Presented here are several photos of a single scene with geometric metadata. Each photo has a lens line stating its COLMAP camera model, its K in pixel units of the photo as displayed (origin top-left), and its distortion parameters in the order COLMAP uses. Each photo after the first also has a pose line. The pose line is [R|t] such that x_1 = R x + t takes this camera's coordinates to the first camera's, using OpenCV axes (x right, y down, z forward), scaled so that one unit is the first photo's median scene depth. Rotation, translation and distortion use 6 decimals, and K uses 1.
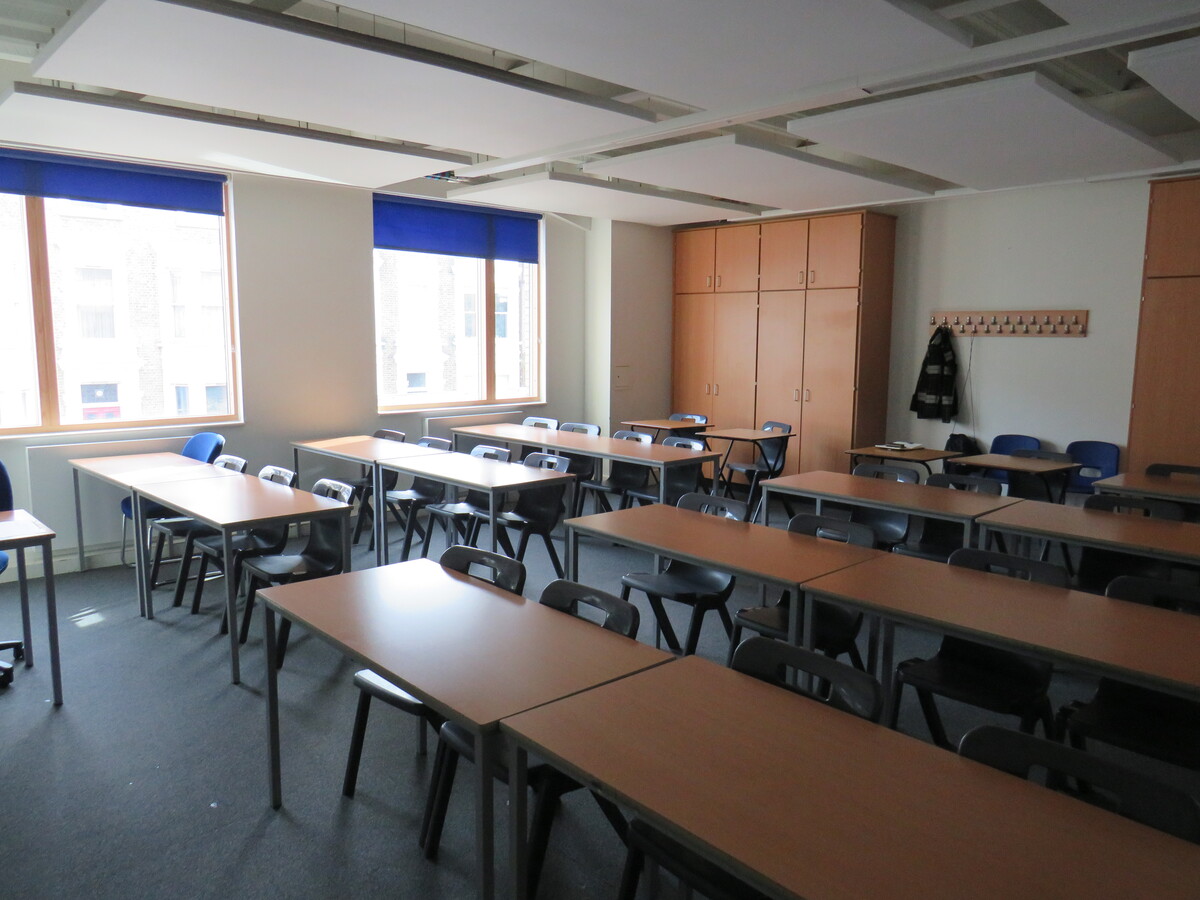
lens RADIAL K [[854.5, 0, 600.0], [0, 854.5, 450.0], [0, 0, 1]] dist [-0.015074, -0.007641]
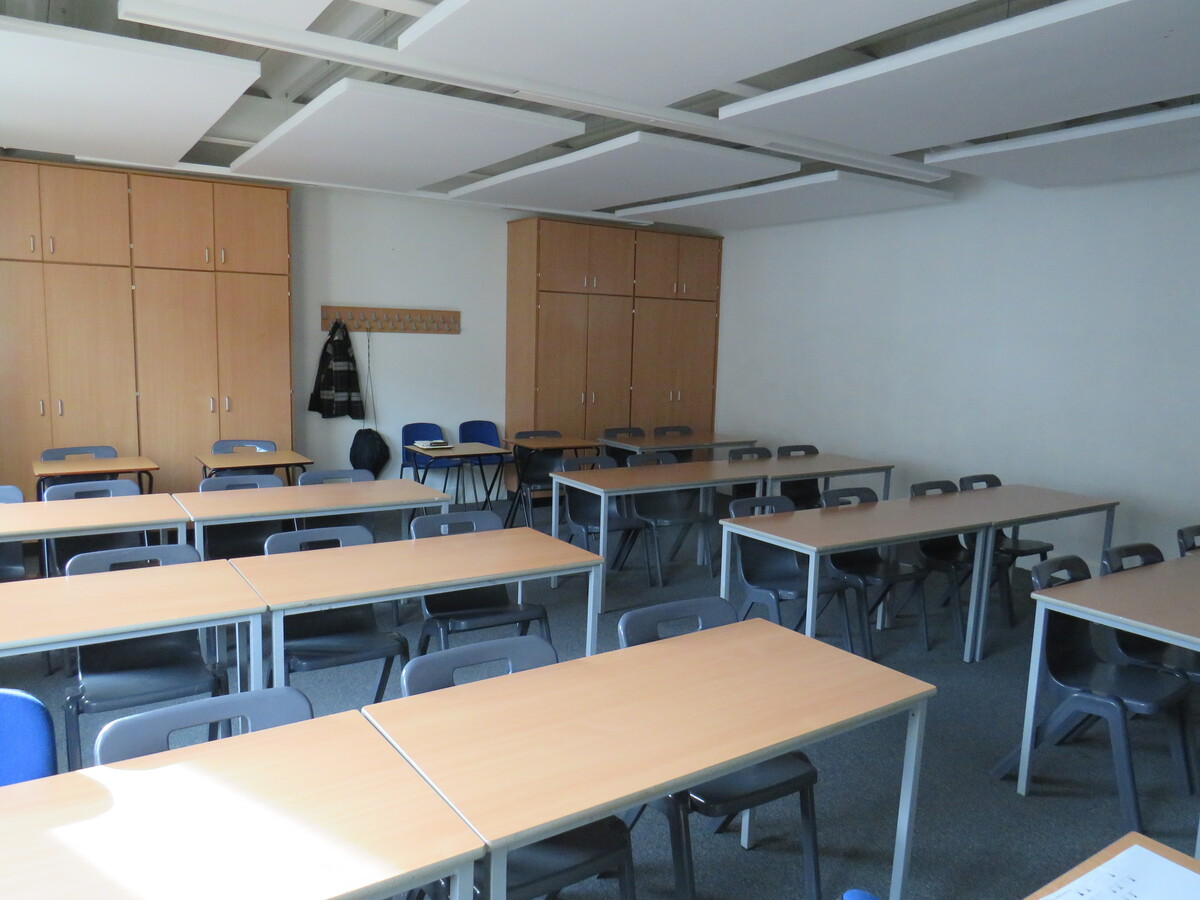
lens RADIAL K [[854.5, 0, 600.0], [0, 854.5, 450.0], [0, 0, 1]] dist [-0.015074, -0.007641]
pose [[0.166475, -0.128974, 0.977574, -0.521820], [0.109057, 0.987735, 0.111743, -0.076682], [-0.979996, 0.088009, 0.178498, 0.547804]]
